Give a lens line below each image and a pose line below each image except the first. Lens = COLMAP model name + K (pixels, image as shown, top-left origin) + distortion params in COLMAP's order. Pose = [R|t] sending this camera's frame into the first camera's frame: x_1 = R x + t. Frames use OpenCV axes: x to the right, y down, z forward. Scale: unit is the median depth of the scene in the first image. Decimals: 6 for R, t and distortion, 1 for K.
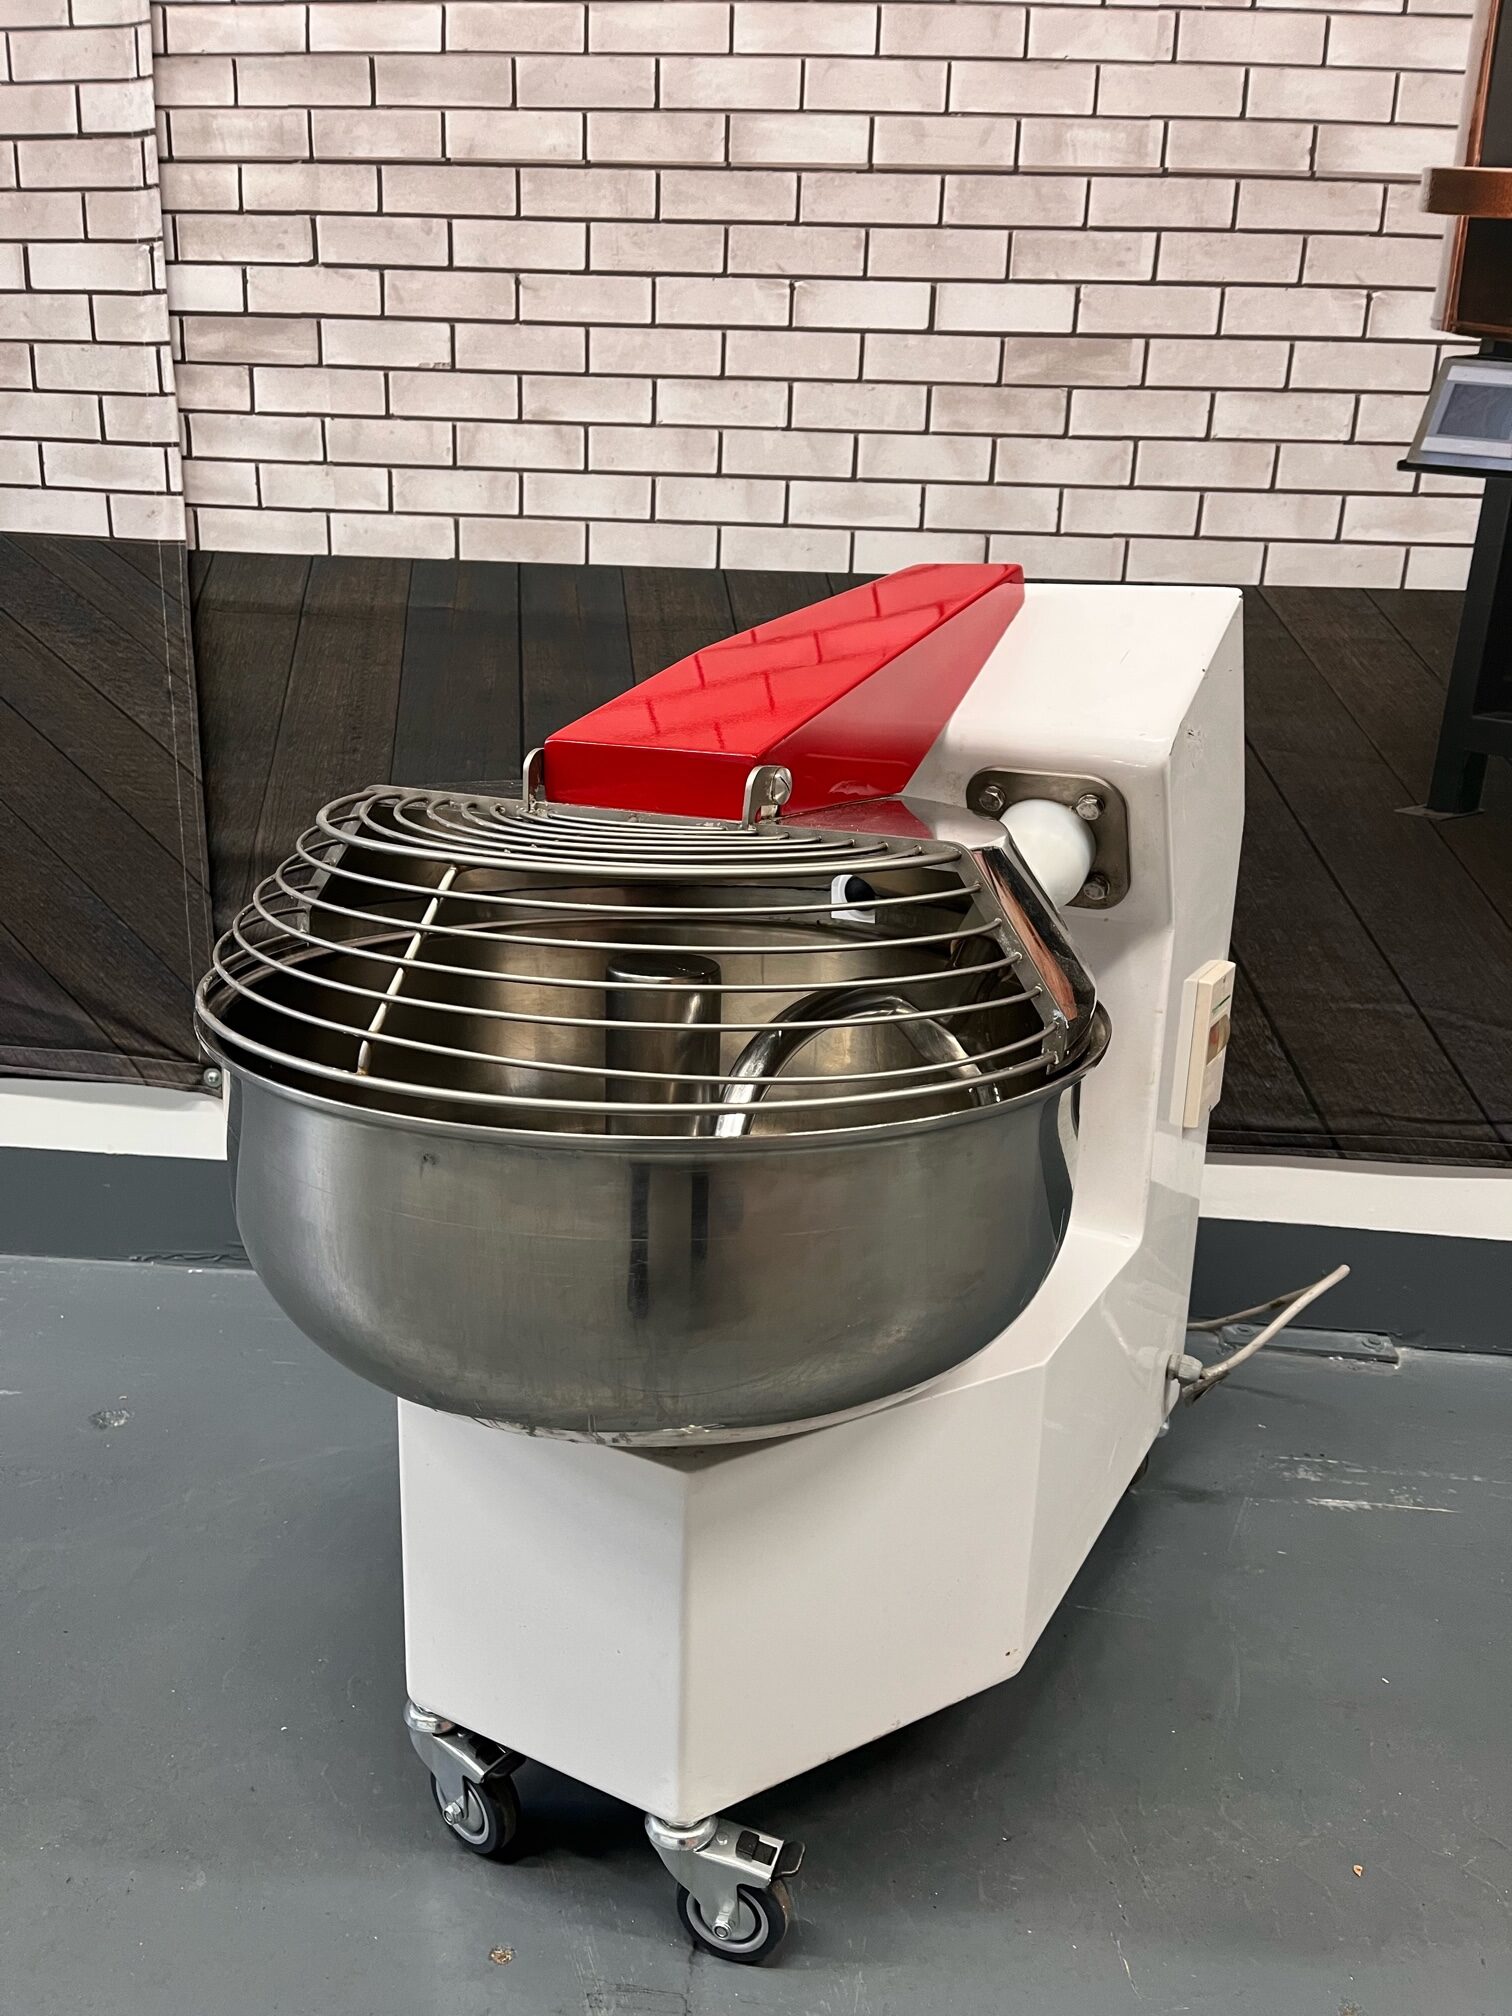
lens RADIAL K [[1519.5, 0, 756.1], [0, 1519.5, 1027.2], [0, 0, 1]] dist [0.074742, -0.096096]
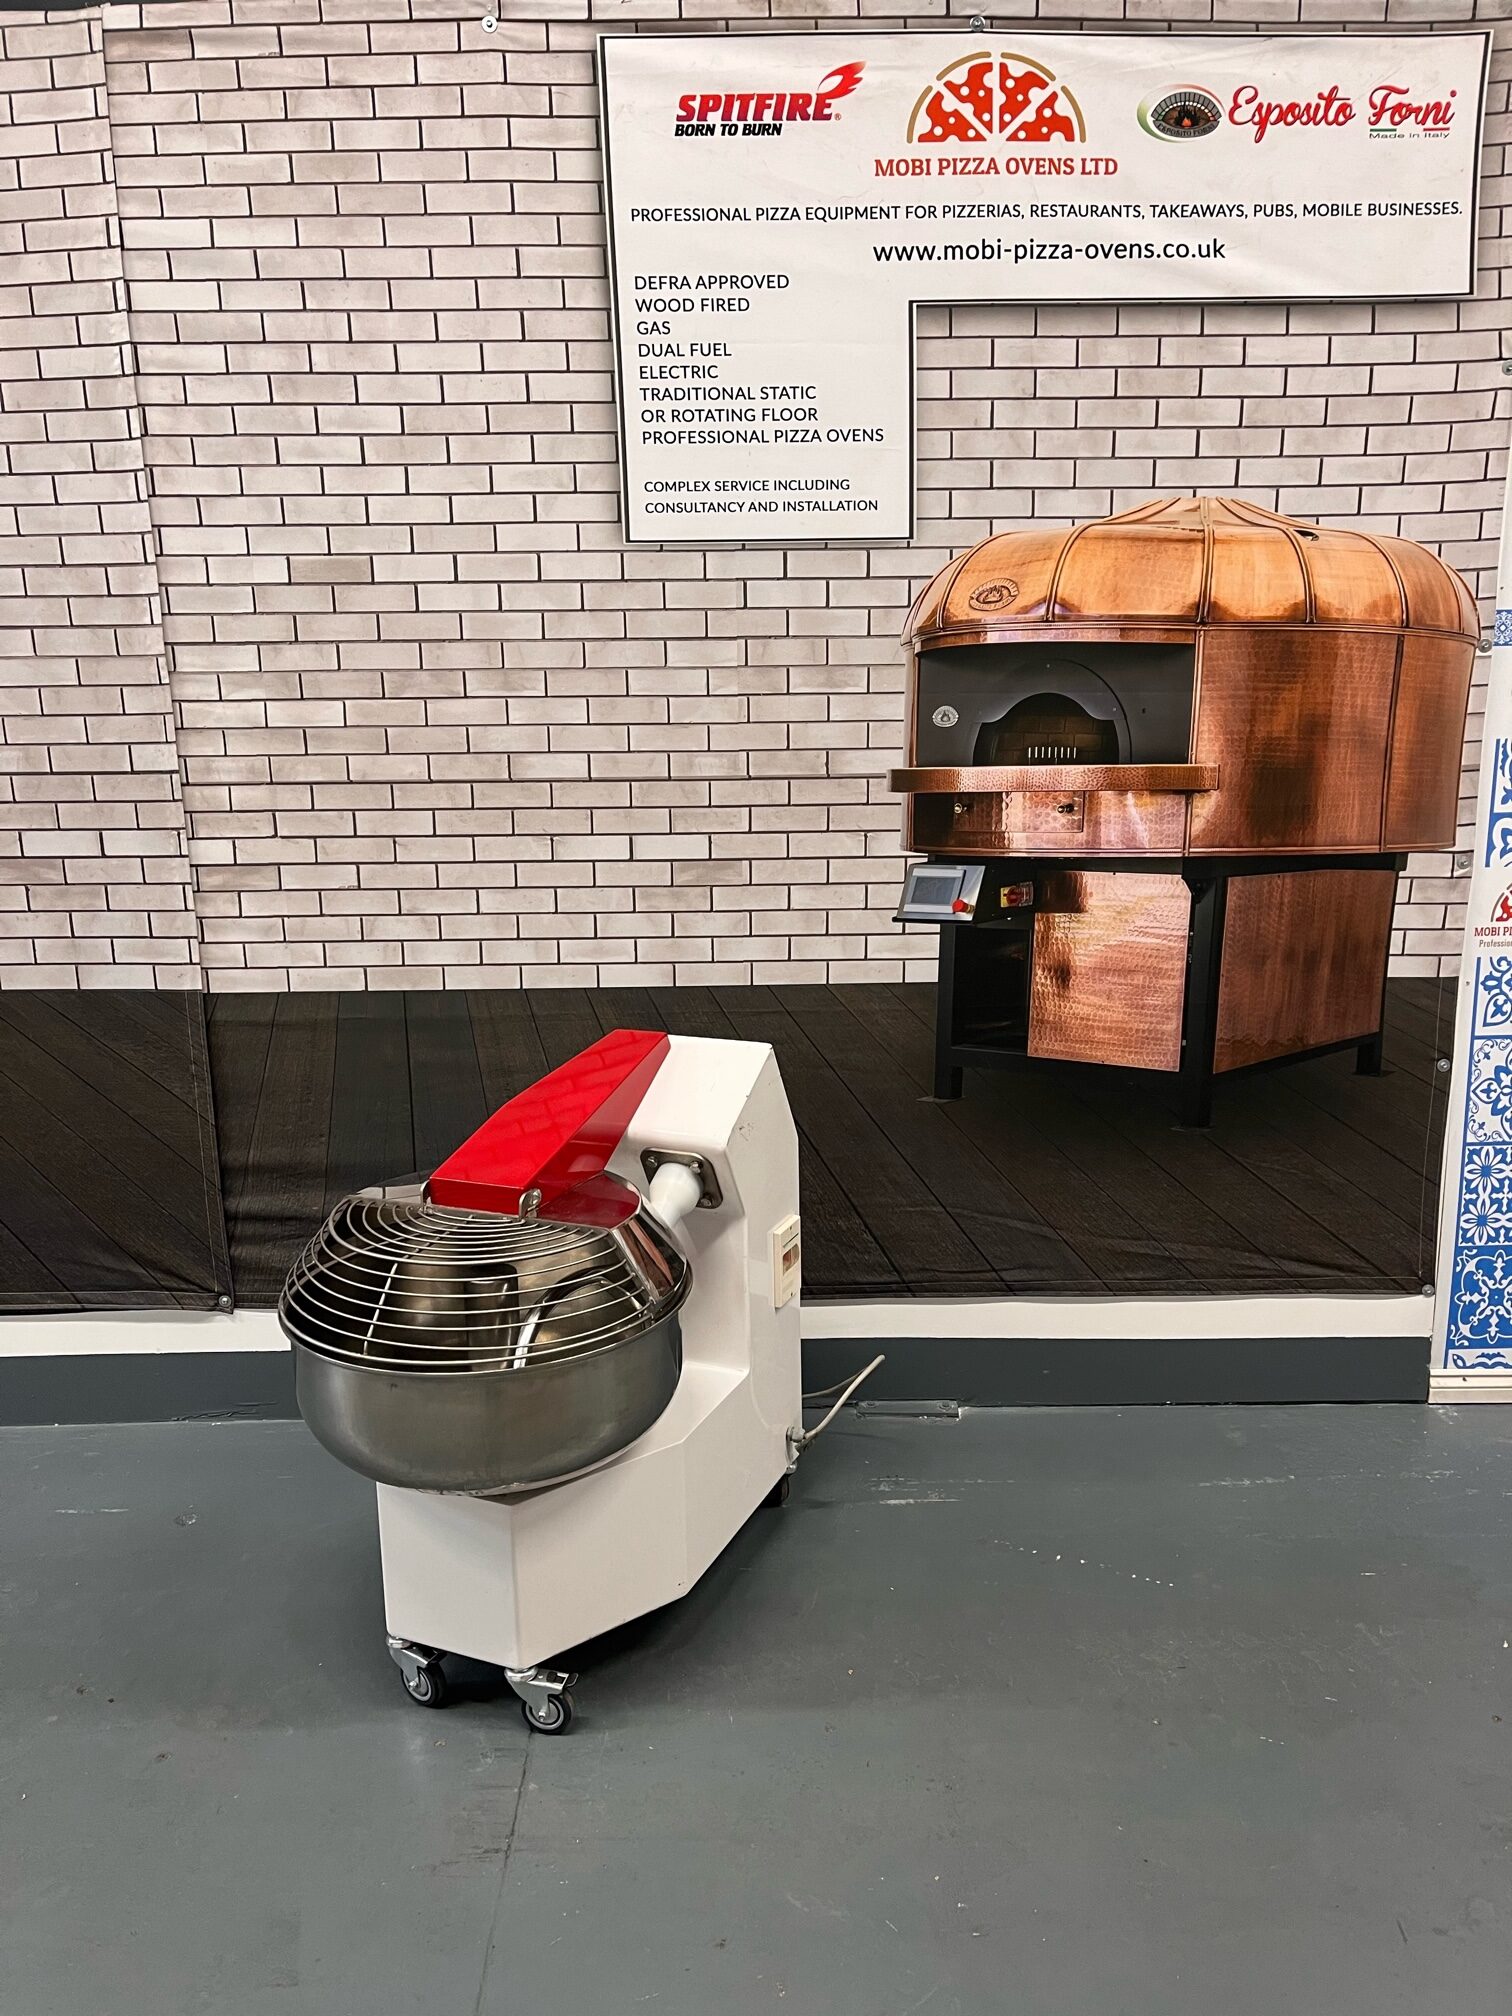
lens RADIAL K [[1519.5, 0, 758.1], [0, 1519.5, 1023.4], [0, 0, 1]] dist [0.074742, -0.096096]
pose [[0.994659, -0.065212, 0.080002, 0.106185], [0.069118, 0.996498, -0.047058, -0.168179], [-0.076653, 0.052336, 0.995683, -0.769038]]
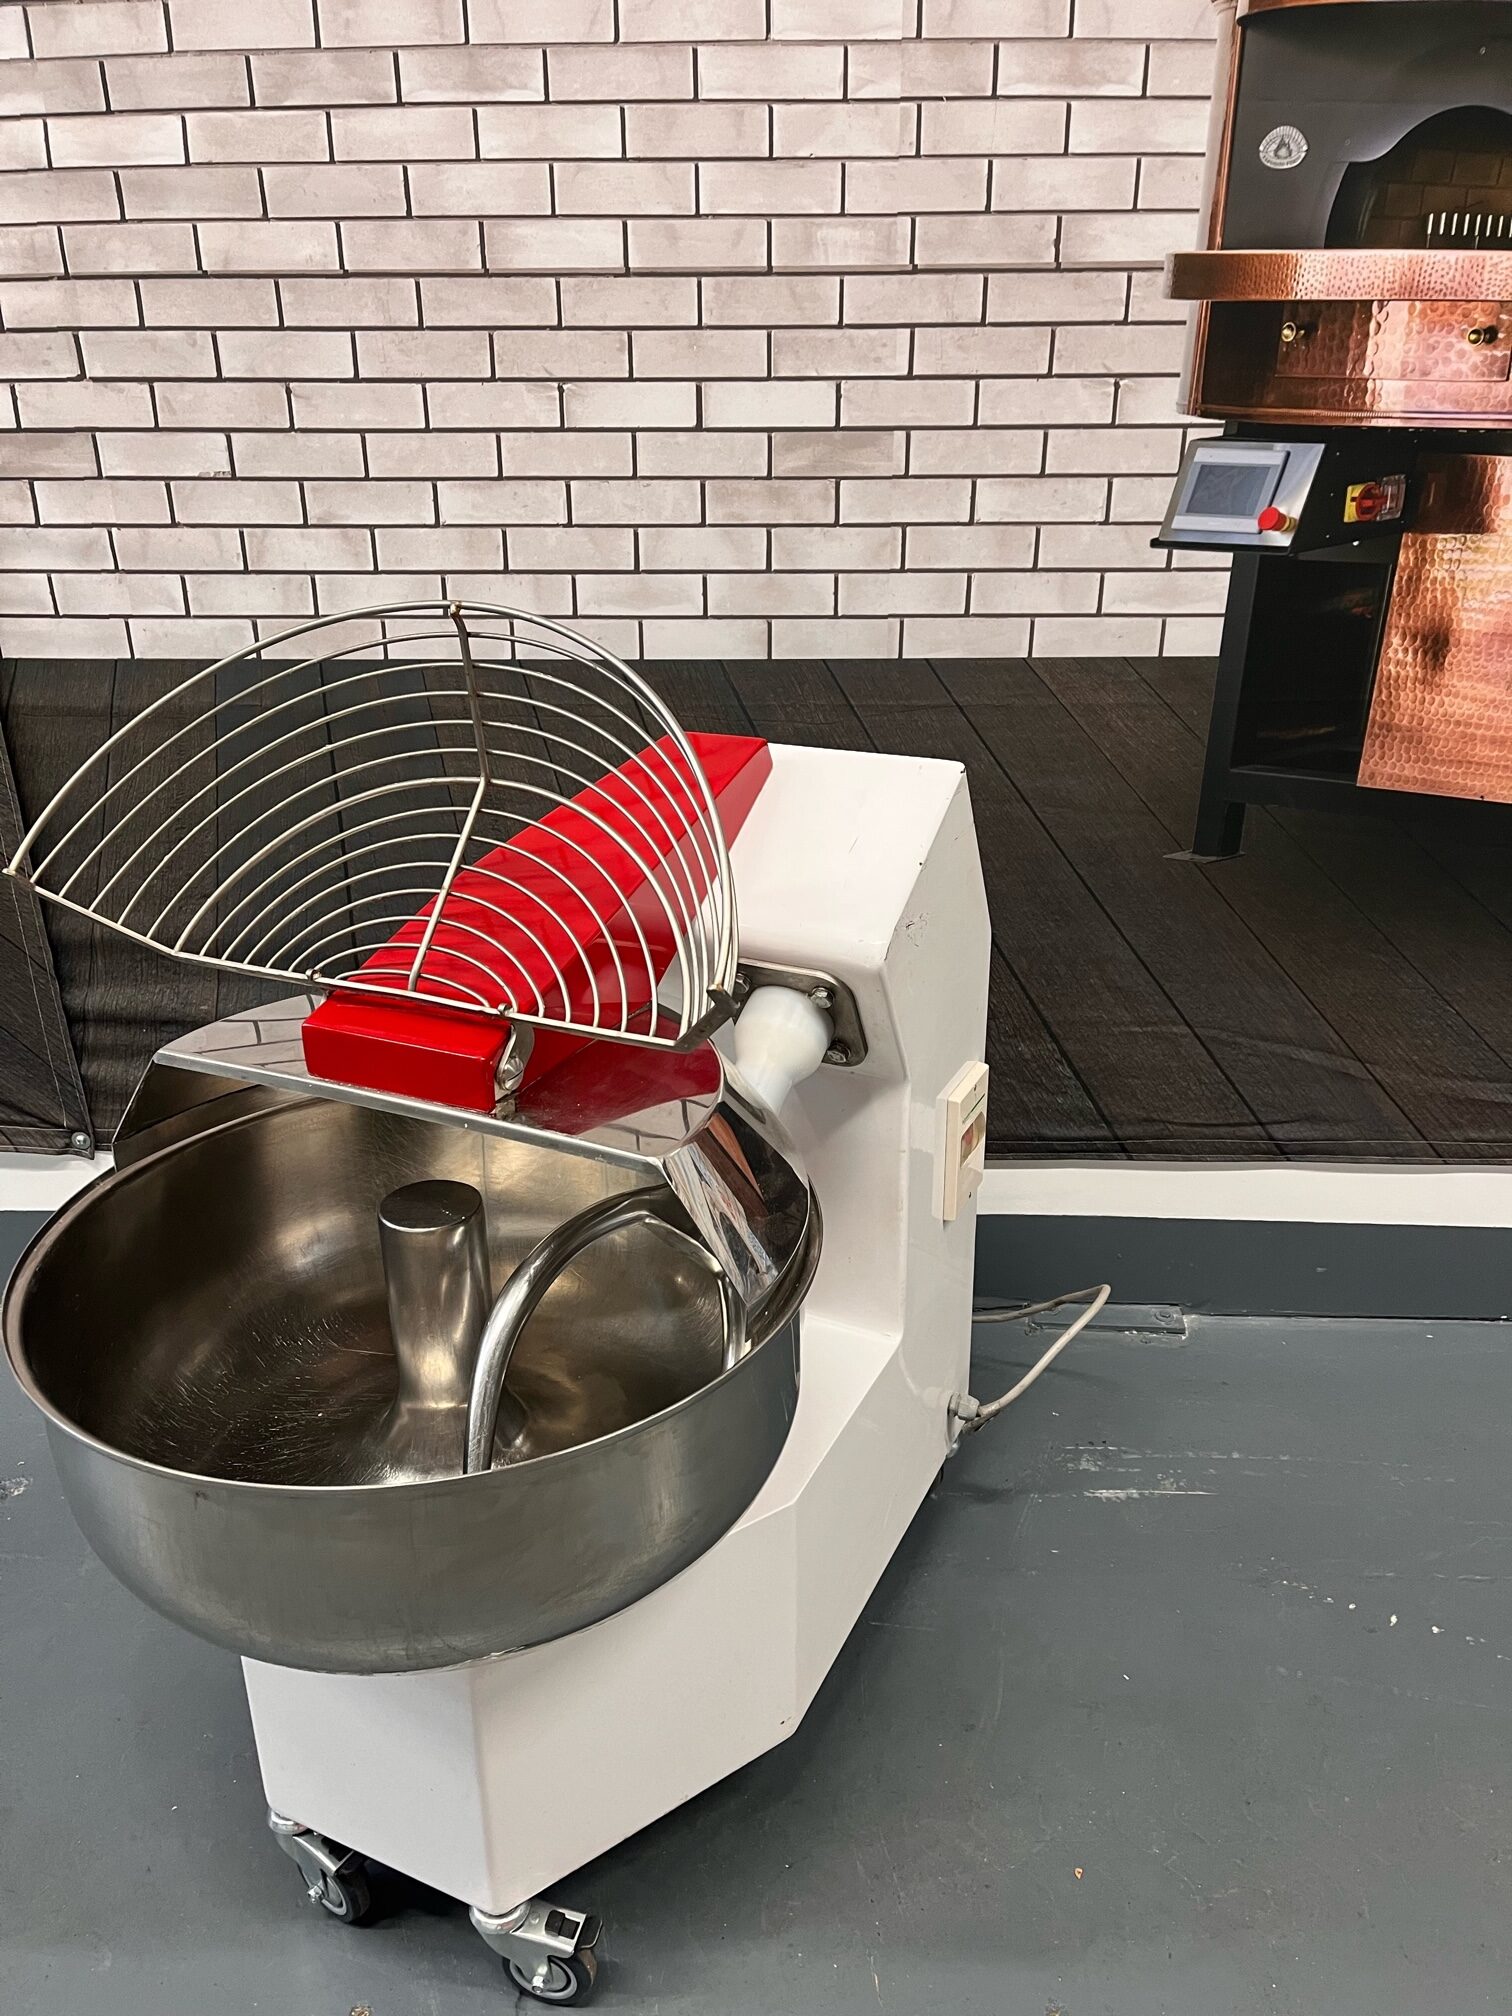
lens RADIAL K [[1519.5, 0, 756.3], [0, 1519.5, 1017.9], [0, 0, 1]] dist [0.074742, -0.096096]
pose [[0.997732, -0.058060, 0.034045, 0.093661], [0.052977, 0.989451, 0.134832, -0.199360], [-0.041514, -0.132723, 0.990283, -0.066837]]
